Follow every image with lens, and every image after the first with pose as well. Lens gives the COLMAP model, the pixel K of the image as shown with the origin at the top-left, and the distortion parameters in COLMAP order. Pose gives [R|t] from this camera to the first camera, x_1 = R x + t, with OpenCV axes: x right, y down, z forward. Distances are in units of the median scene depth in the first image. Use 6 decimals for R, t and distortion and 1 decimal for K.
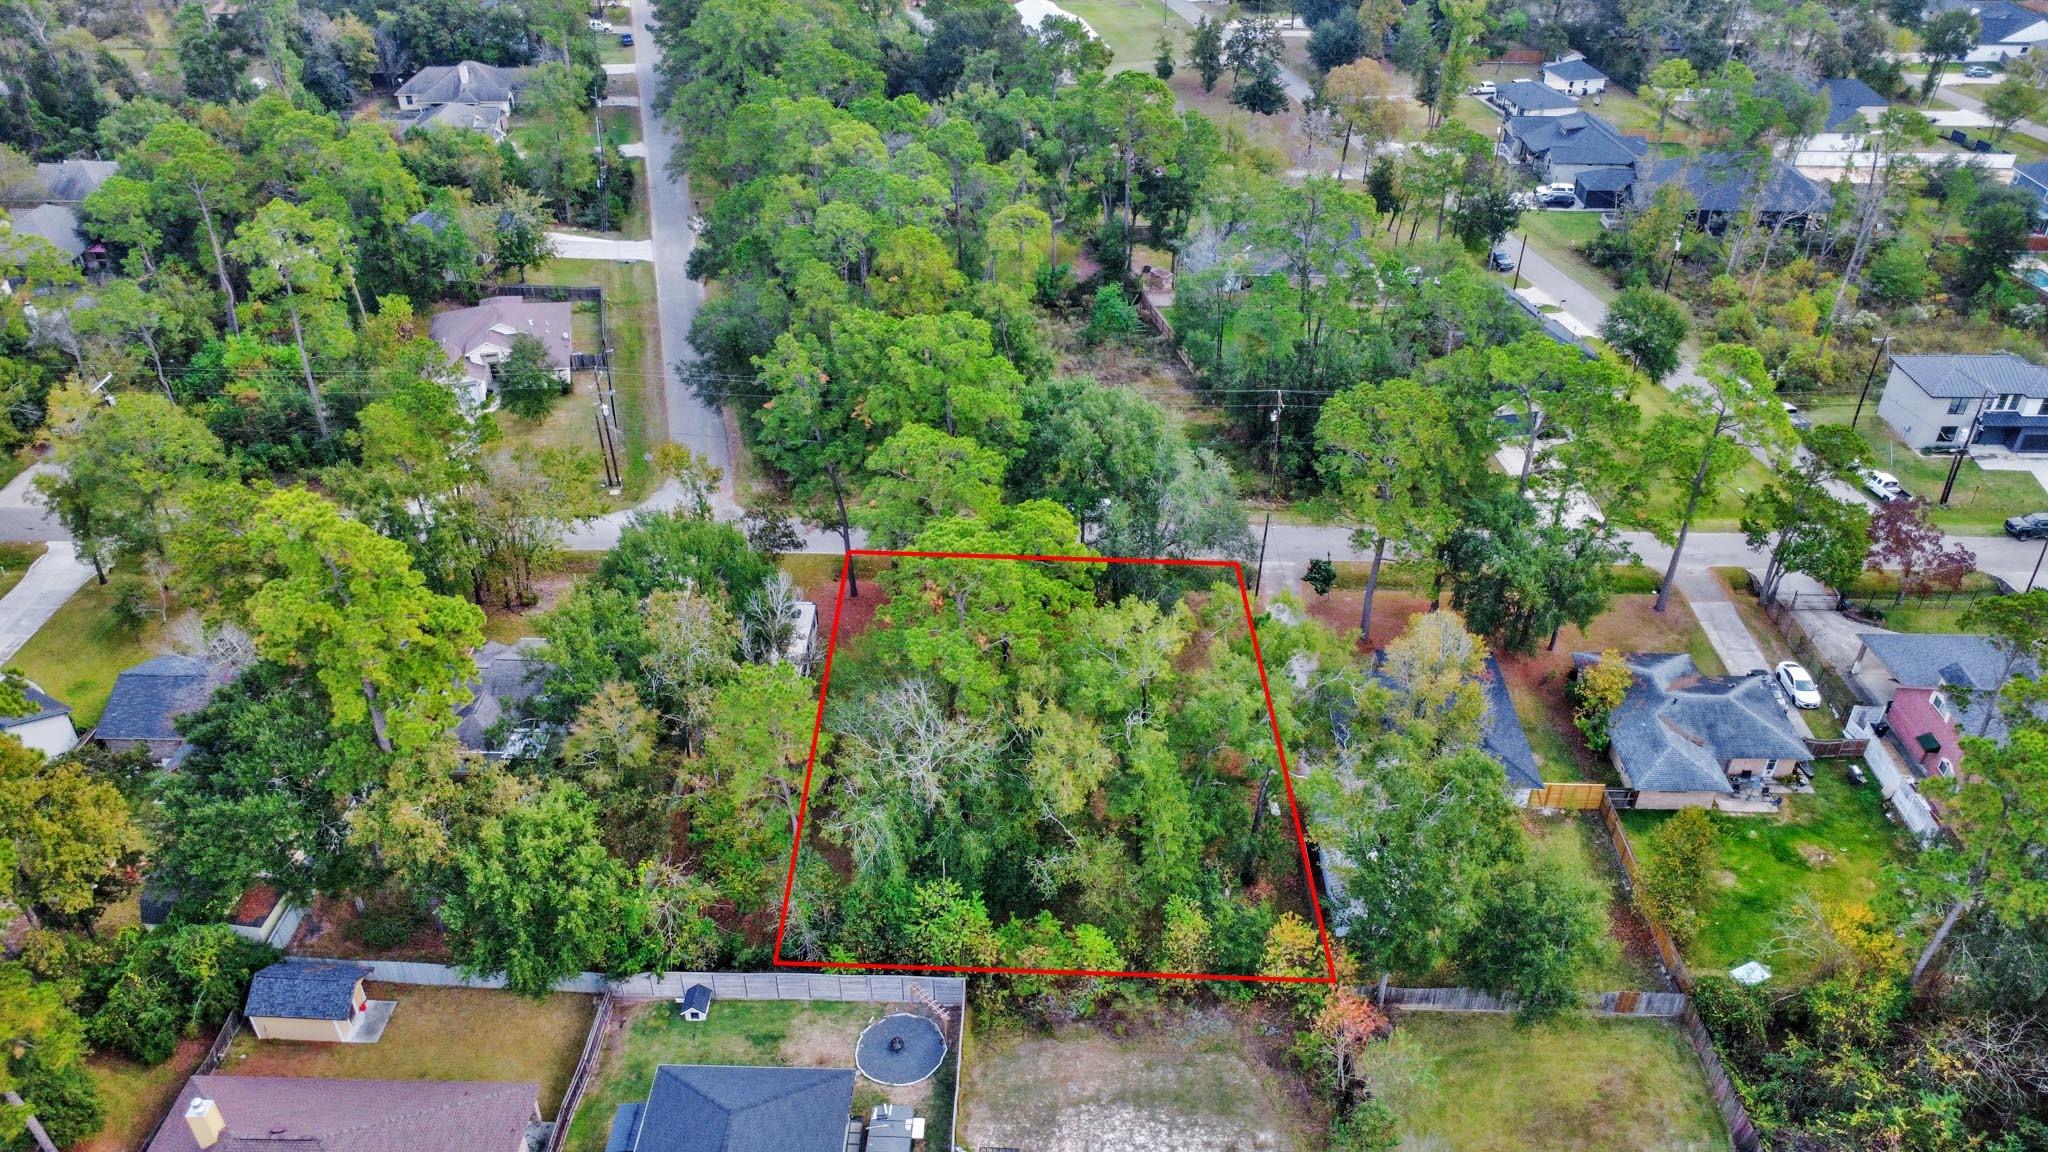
lens RADIAL K [[1488.9, 0, 1023.5], [0, 1488.9, 578.6], [0, 0, 1]] dist [-0.001240, -0.001281]
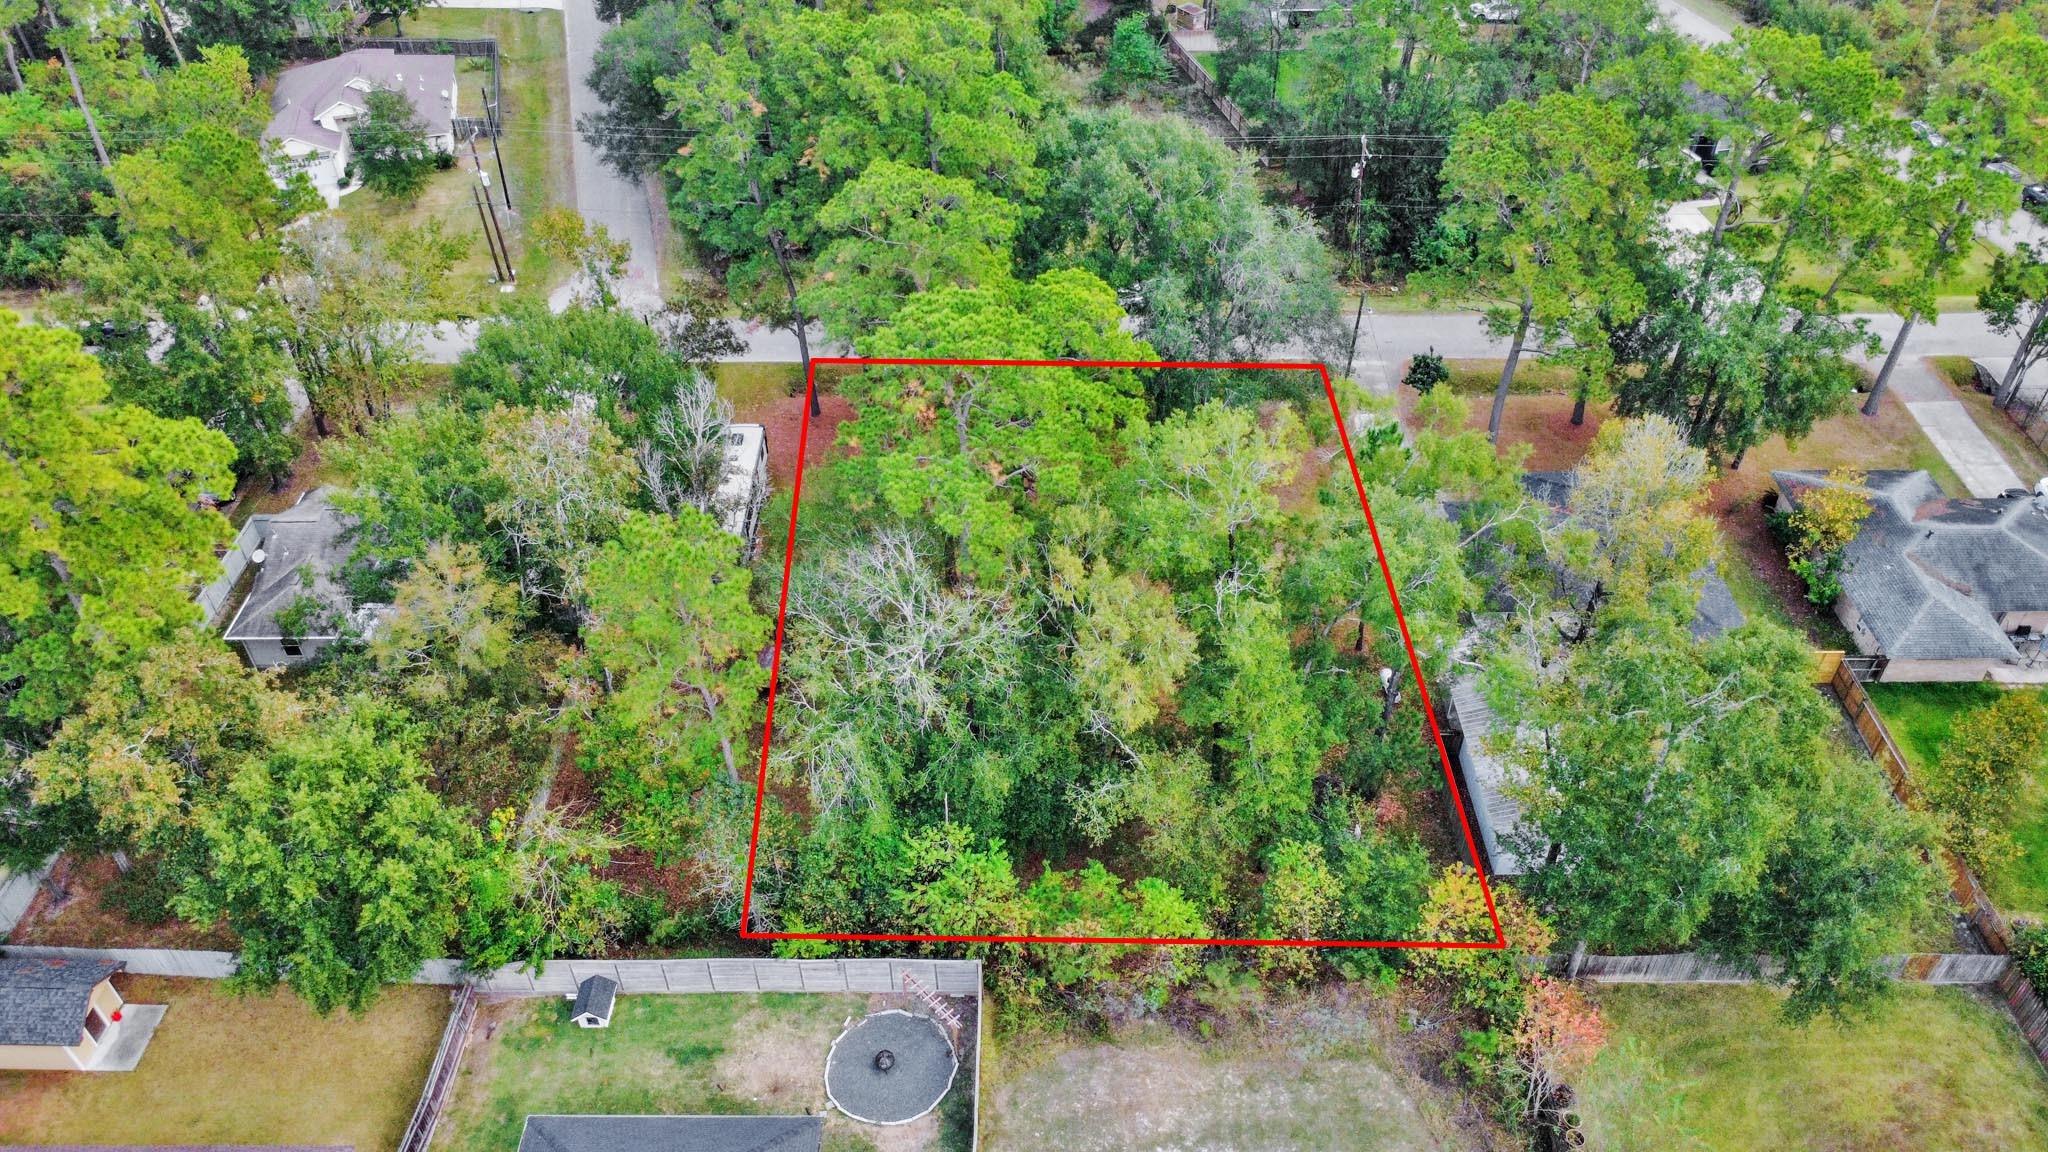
lens RADIAL K [[1488.9, 0, 1024.1], [0, 1488.9, 575.0], [0, 0, 1]] dist [-0.001240, -0.001281]
pose [[0.999768, -0.020179, 0.007565, -0.020251], [0.019199, 0.993448, 0.112658, 0.012624], [-0.009789, -0.112487, 0.993605, 0.322661]]
